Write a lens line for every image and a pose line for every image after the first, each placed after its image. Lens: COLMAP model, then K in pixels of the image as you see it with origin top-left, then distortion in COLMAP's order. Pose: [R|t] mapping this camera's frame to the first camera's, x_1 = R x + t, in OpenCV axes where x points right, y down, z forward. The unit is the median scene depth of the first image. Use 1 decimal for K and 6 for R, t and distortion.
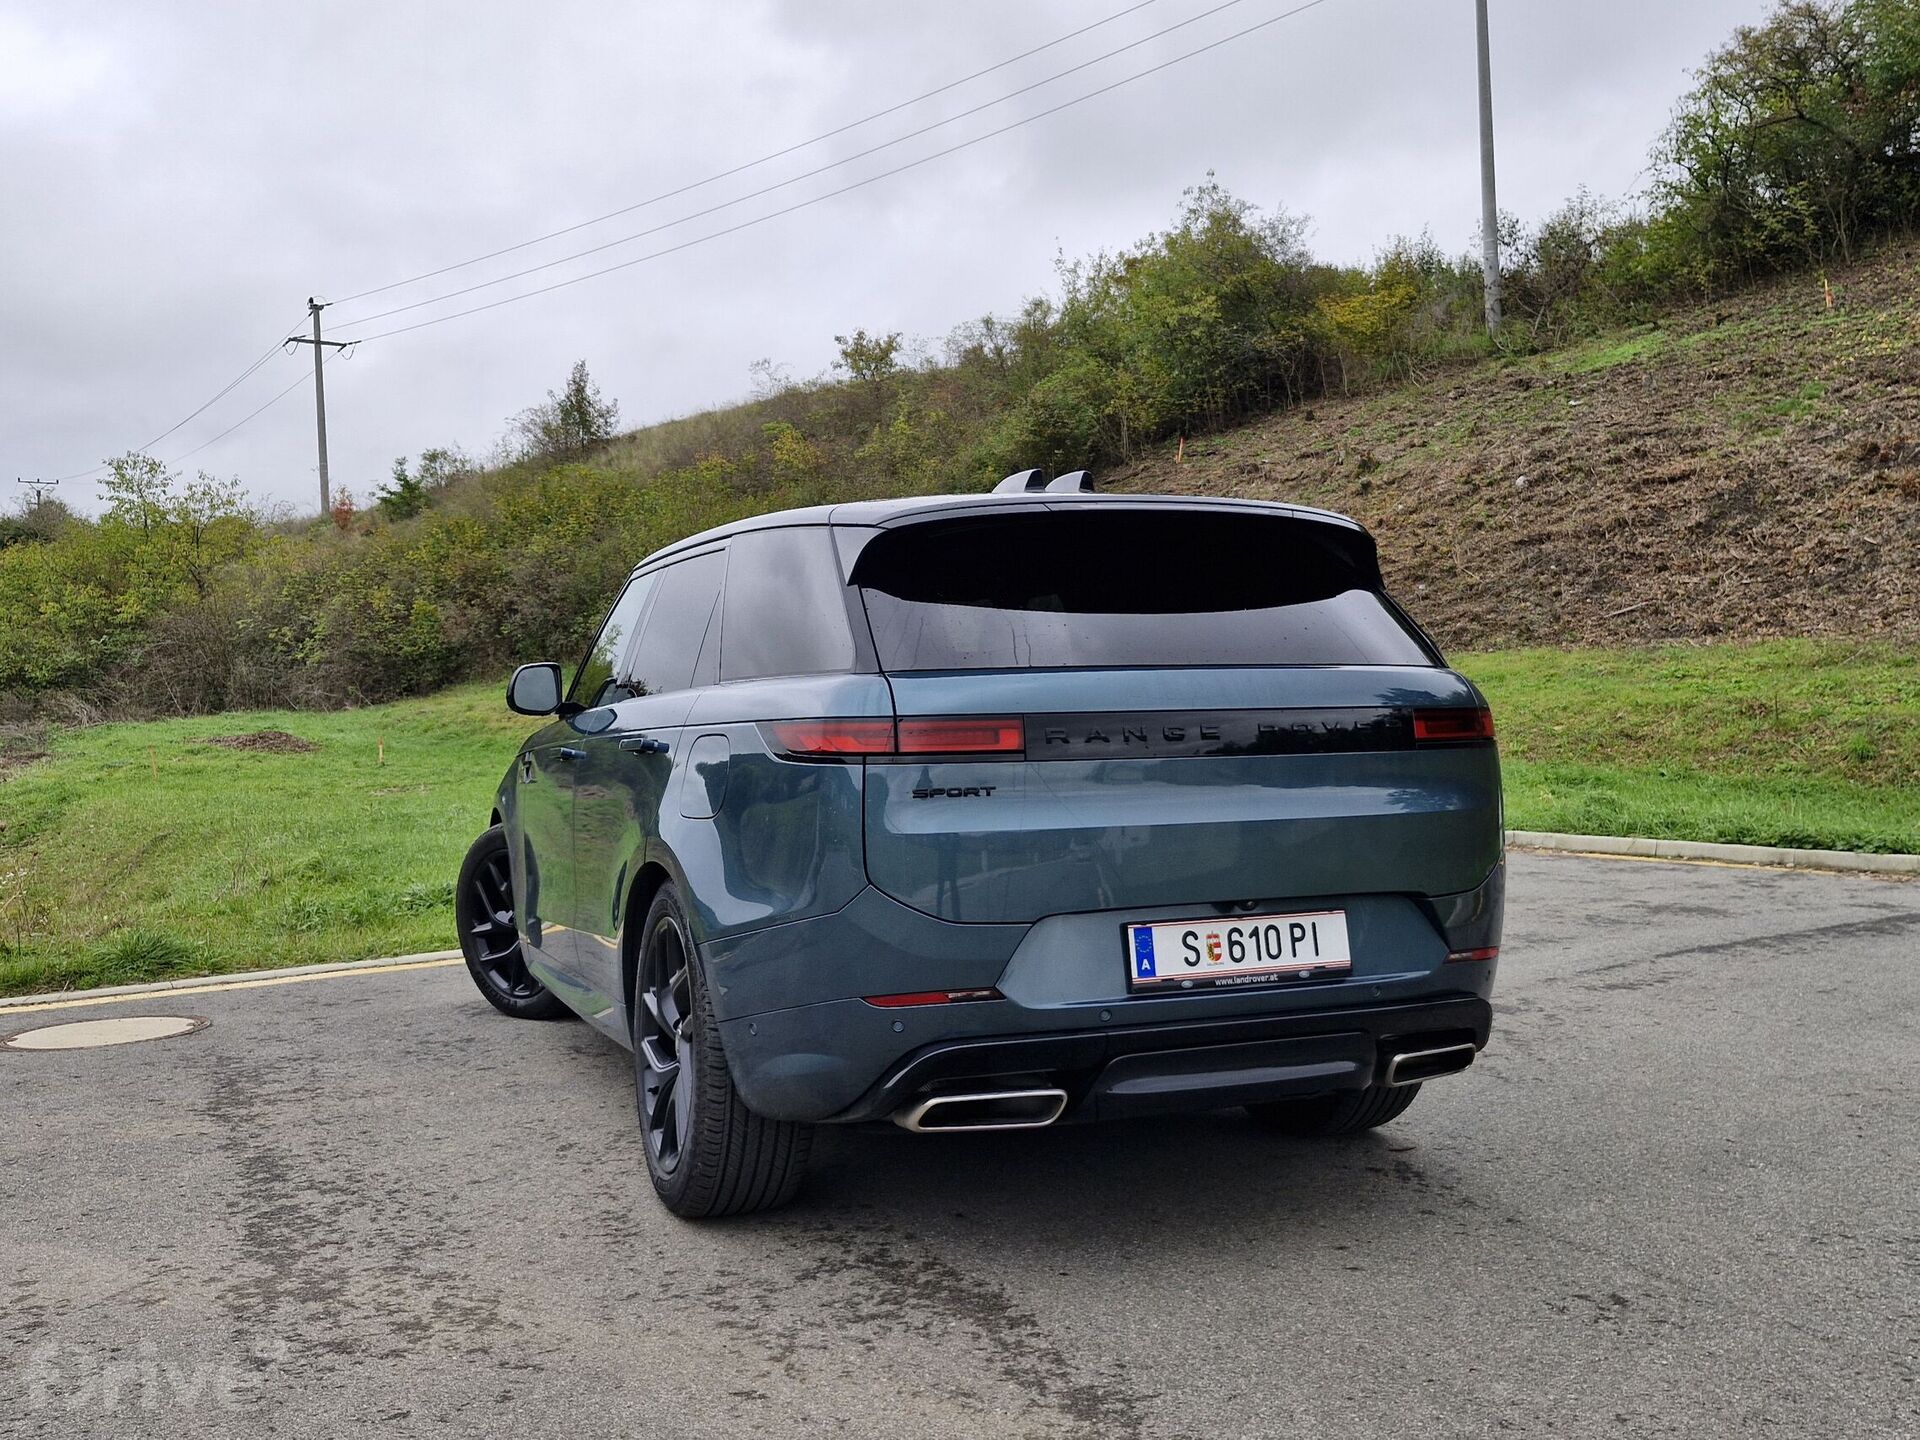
lens RADIAL K [[1667.2, 0, 947.8], [0, 1667.2, 719.9], [0, 0, 1]] dist [0.100288, -0.138558]
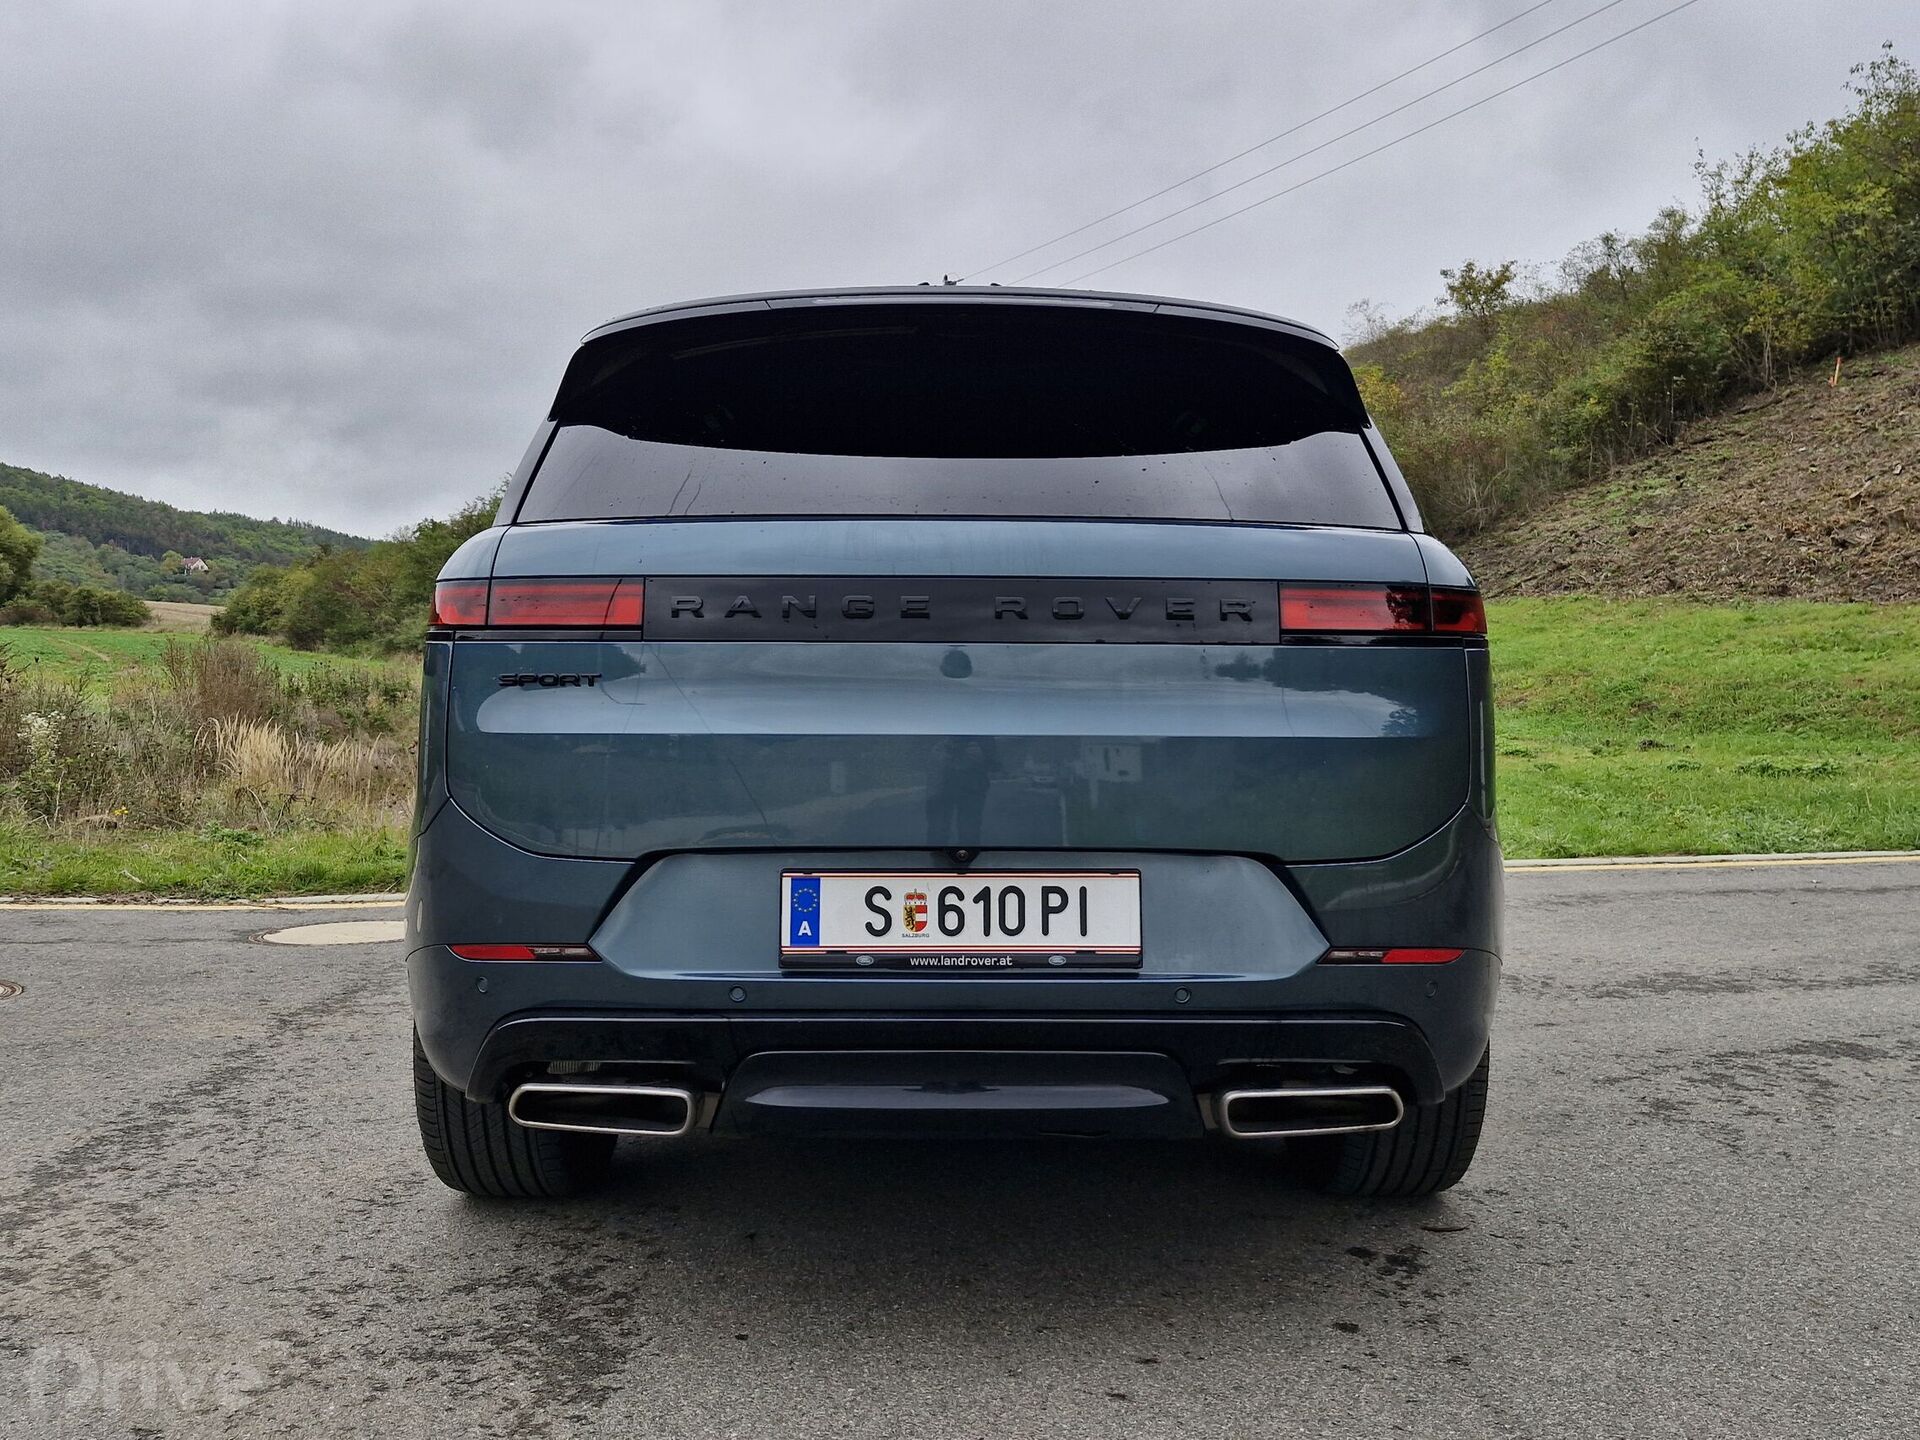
lens RADIAL K [[1667.2, 0, 952.9], [0, 1667.2, 706.6], [0, 0, 1]] dist [0.100288, -0.138558]
pose [[0.932113, 0.028462, -0.361047, 0.344443], [-0.022863, 0.999543, 0.019772, 0.028158], [0.361444, -0.010175, 0.932338, 0.281943]]
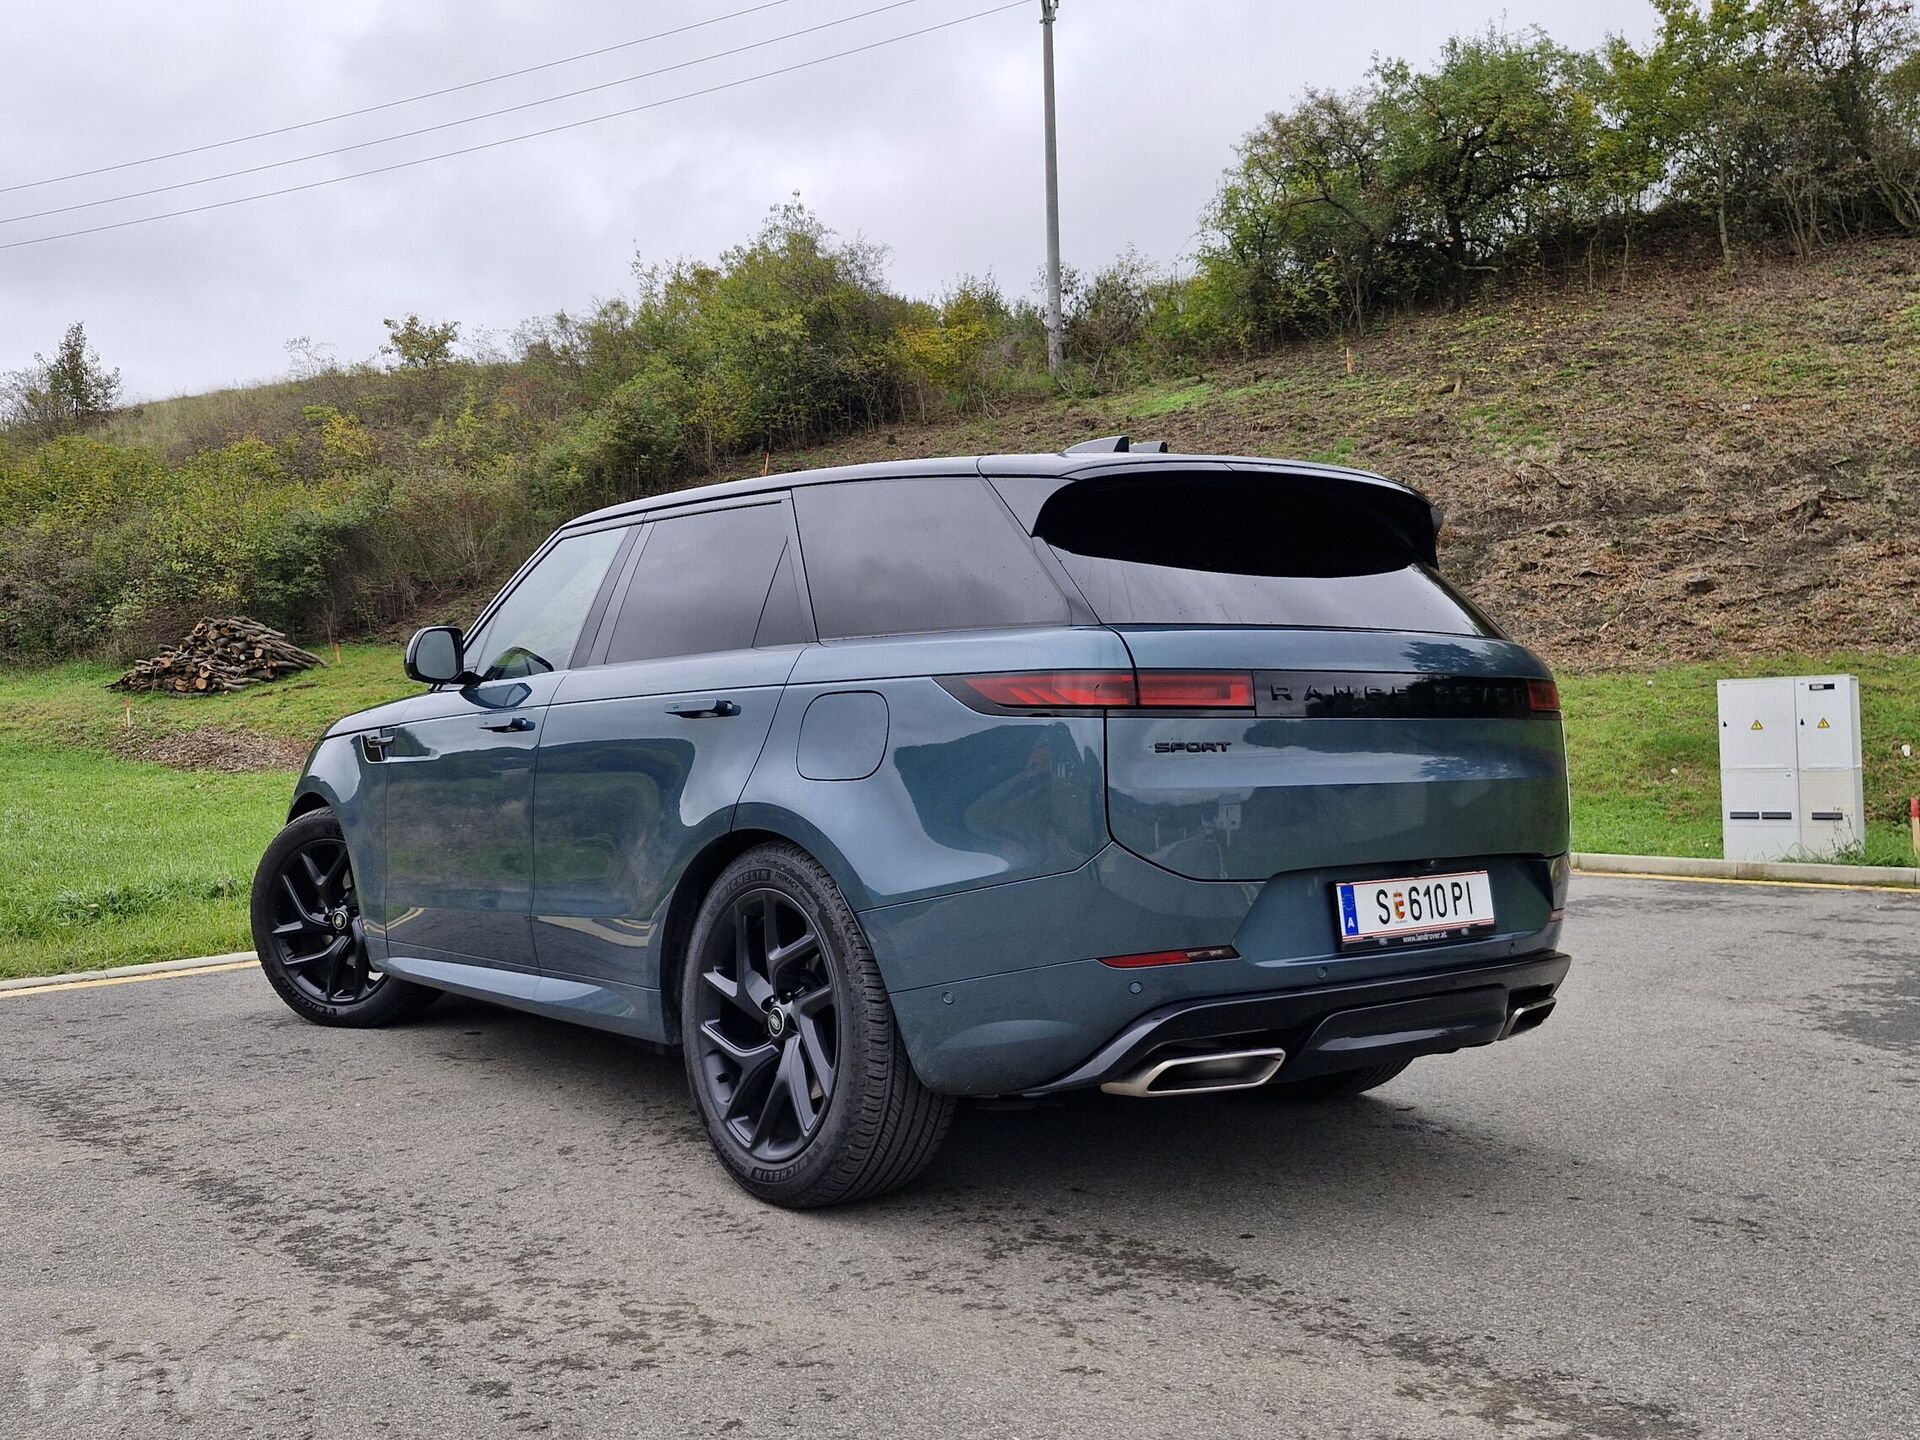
lens RADIAL K [[1667.2, 0, 942.7], [0, 1667.2, 723.7], [0, 0, 1]] dist [0.100288, -0.138558]
pose [[0.960949, 0.018441, 0.276111, -0.317781], [-0.016138, 0.999813, -0.010610, 0.032703], [-0.276255, 0.005740, 0.961067, 0.074586]]
